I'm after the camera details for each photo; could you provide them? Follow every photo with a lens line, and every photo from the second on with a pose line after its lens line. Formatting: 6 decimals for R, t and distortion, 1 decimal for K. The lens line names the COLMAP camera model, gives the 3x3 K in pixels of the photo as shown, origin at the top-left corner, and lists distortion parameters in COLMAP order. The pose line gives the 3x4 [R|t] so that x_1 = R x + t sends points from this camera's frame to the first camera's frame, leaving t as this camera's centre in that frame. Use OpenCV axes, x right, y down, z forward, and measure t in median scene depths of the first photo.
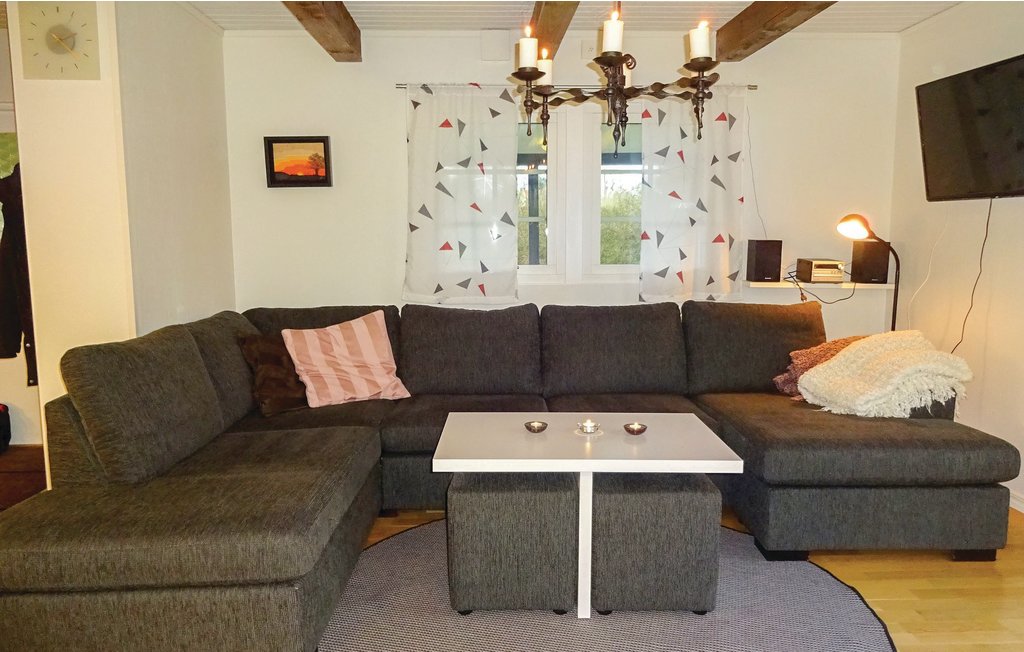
lens RADIAL K [[806.7, 0, 568.9], [0, 806.7, 326.8], [0, 0, 1]] dist [-0.018214, -0.001949]
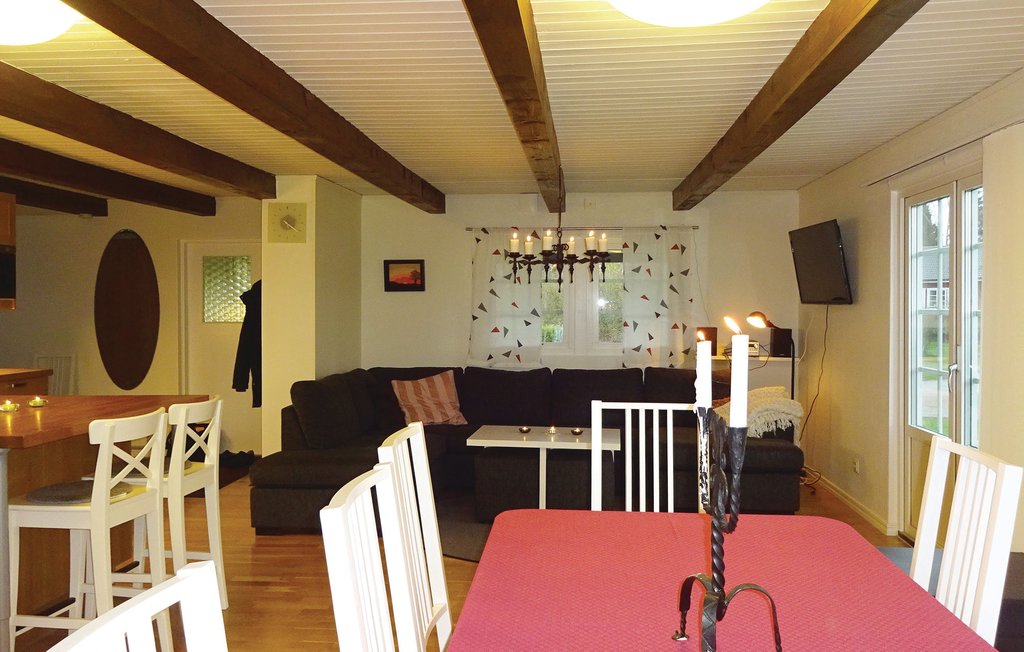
lens RADIAL K [[806.7, 0, 568.9], [0, 806.7, 326.8], [0, 0, 1]] dist [-0.018214, -0.001949]
pose [[0.994075, 0.008683, -0.108349, 0.160684], [-0.018807, 0.995510, -0.092774, 0.036437], [0.107057, 0.094262, 0.989775, -0.533917]]
